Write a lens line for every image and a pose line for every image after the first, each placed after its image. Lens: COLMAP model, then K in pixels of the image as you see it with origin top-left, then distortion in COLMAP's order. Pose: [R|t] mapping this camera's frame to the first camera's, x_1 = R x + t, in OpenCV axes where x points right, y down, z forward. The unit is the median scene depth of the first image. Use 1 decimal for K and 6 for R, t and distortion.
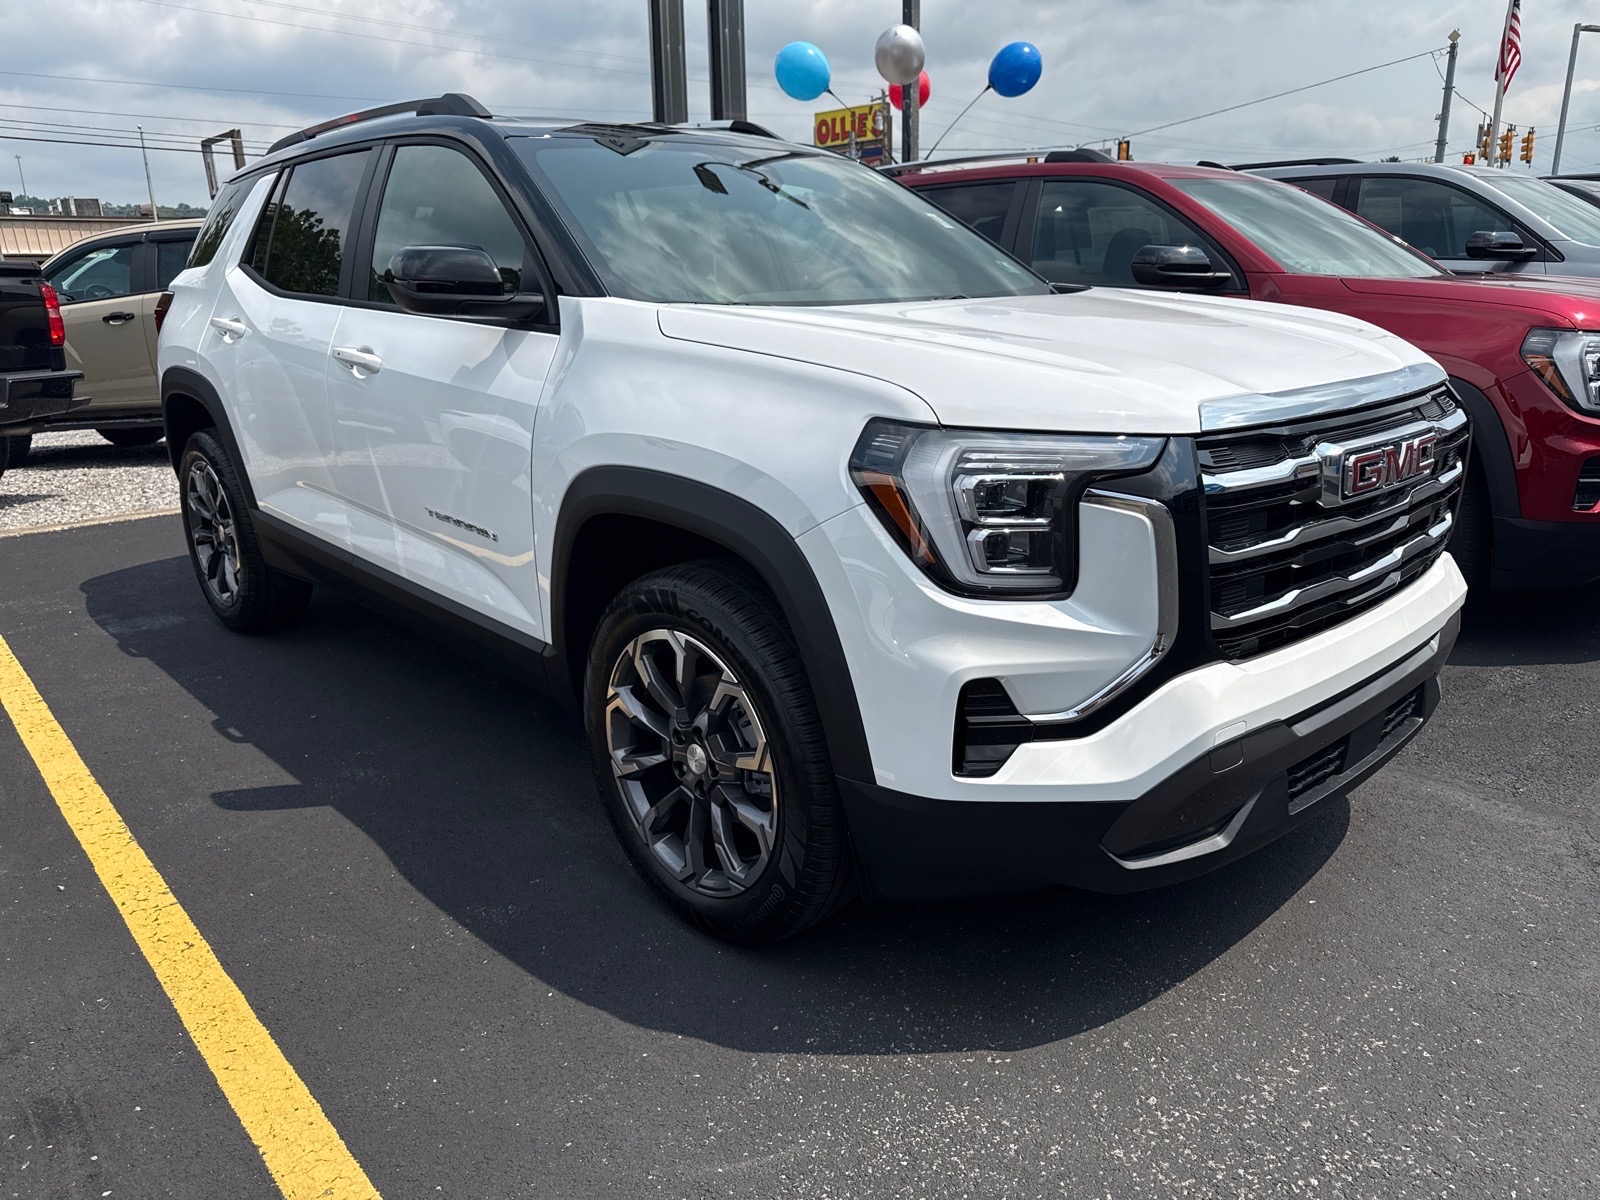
lens RADIAL K [[1135.6, 0, 831.1], [0, 1135.6, 595.4], [0, 0, 1]] dist [-0.004384, -0.004069]
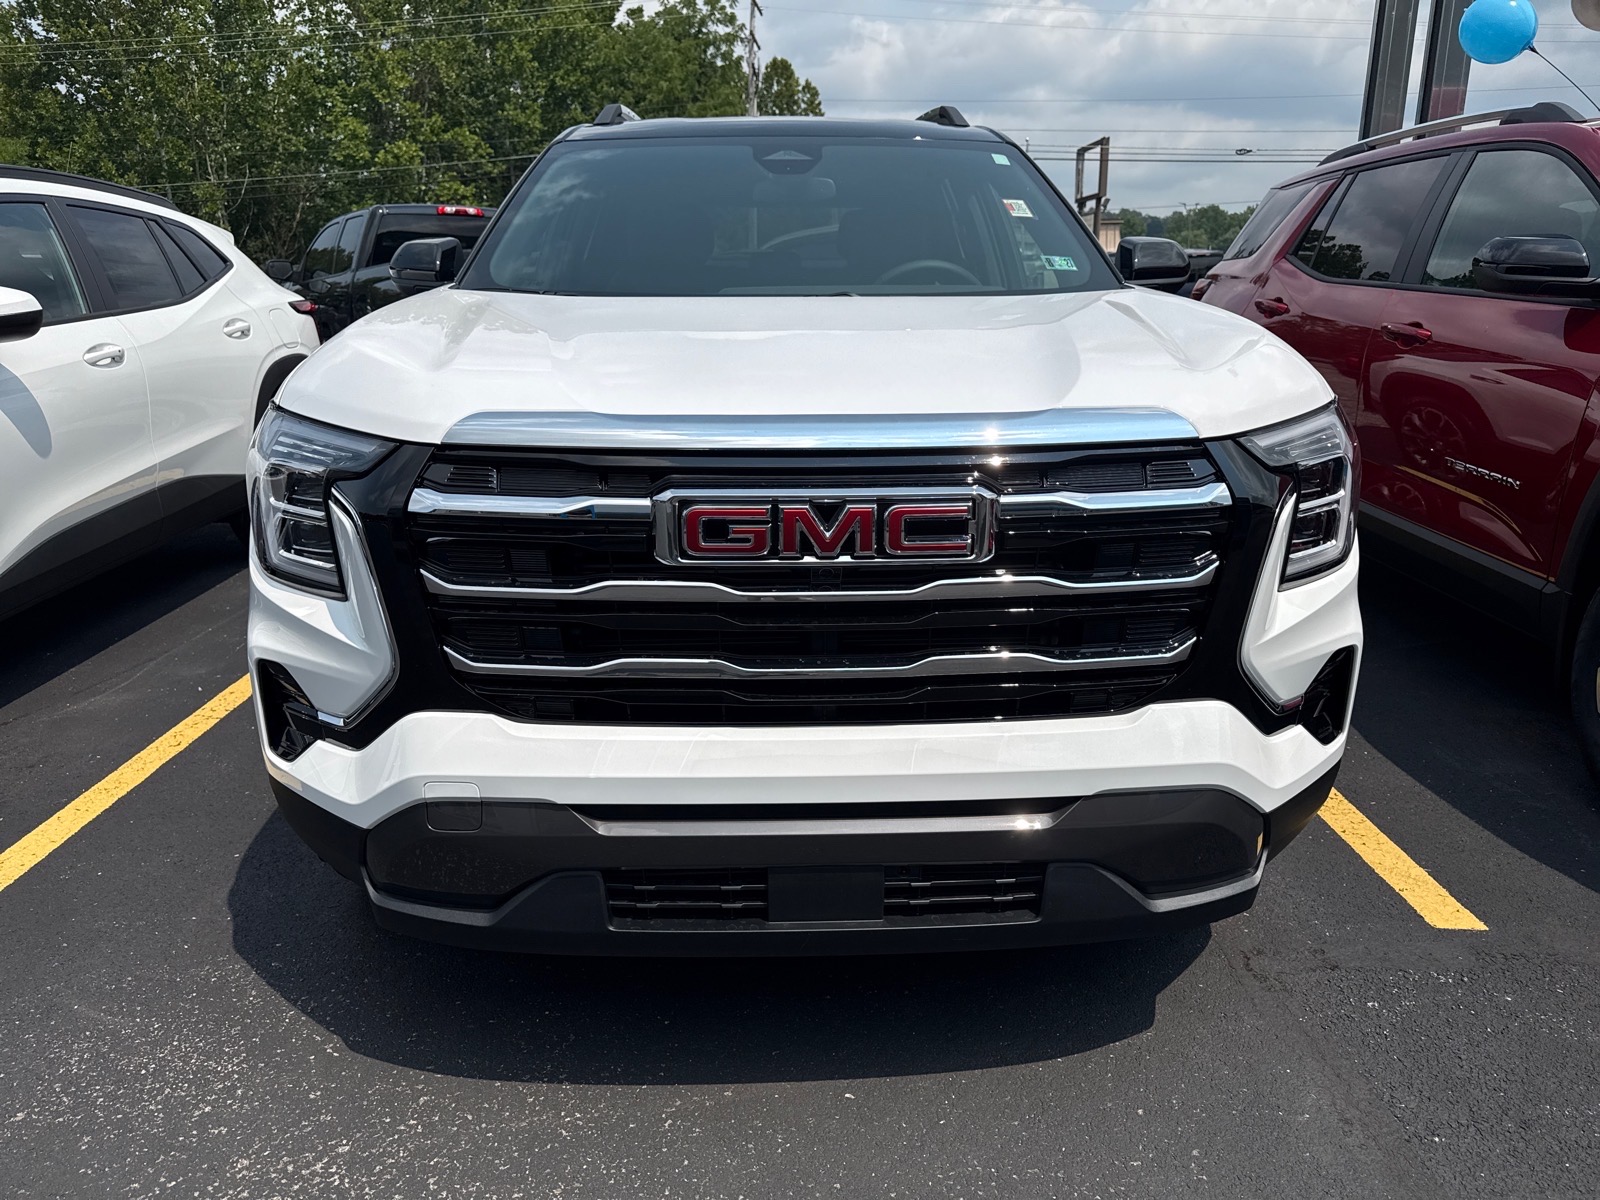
lens RADIAL K [[1146.6, 0, 800.0], [0, 1146.6, 600.0], [0, 0, 1]] dist [-0.005084, -0.004822]
pose [[0.755257, 0.189548, -0.627422, 0.238407], [-0.188956, 0.979594, 0.068486, -0.029637], [0.627601, 0.066830, 0.775662, 0.105468]]
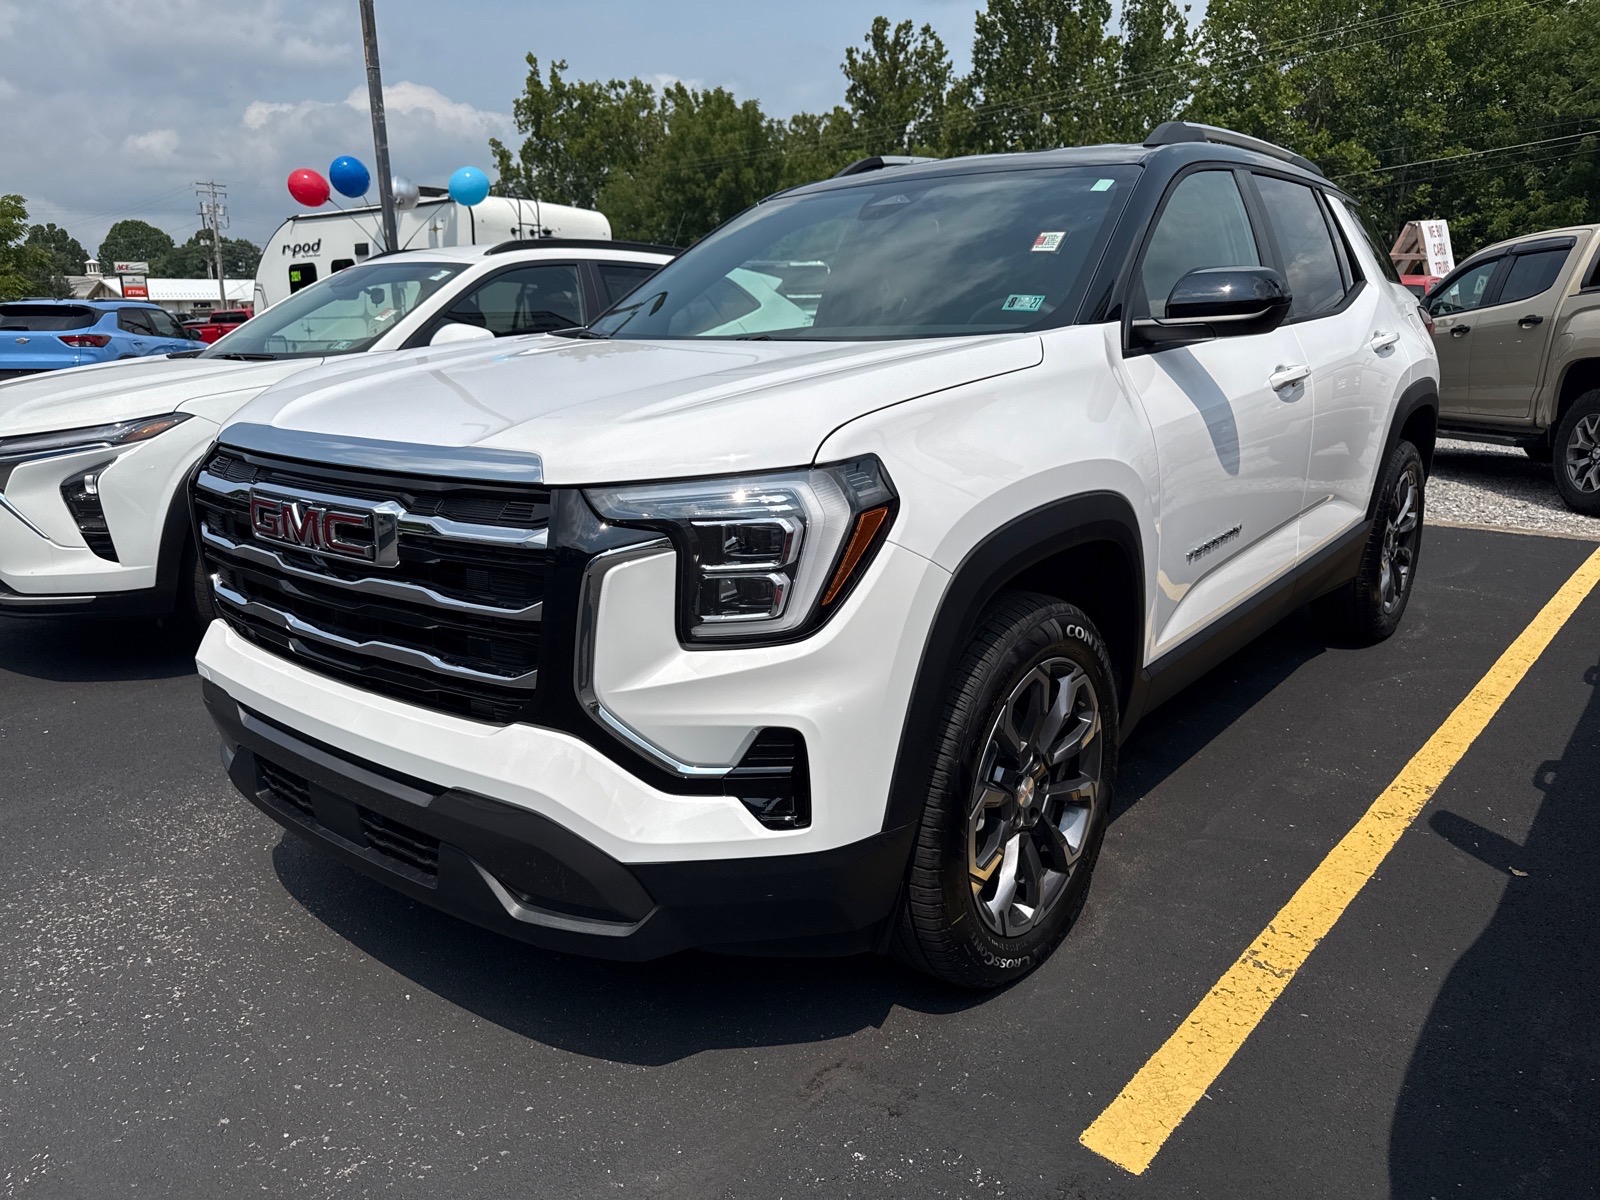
lens RADIAL K [[1146.6, 0, 800.0], [0, 1146.6, 600.0], [0, 0, 1]] dist [-0.005084, -0.004822]
pose [[0.125116, 0.254360, -0.958982, 0.374367], [-0.253504, 0.942689, 0.216965, -0.094026], [0.959209, 0.215961, 0.182427, 0.310830]]
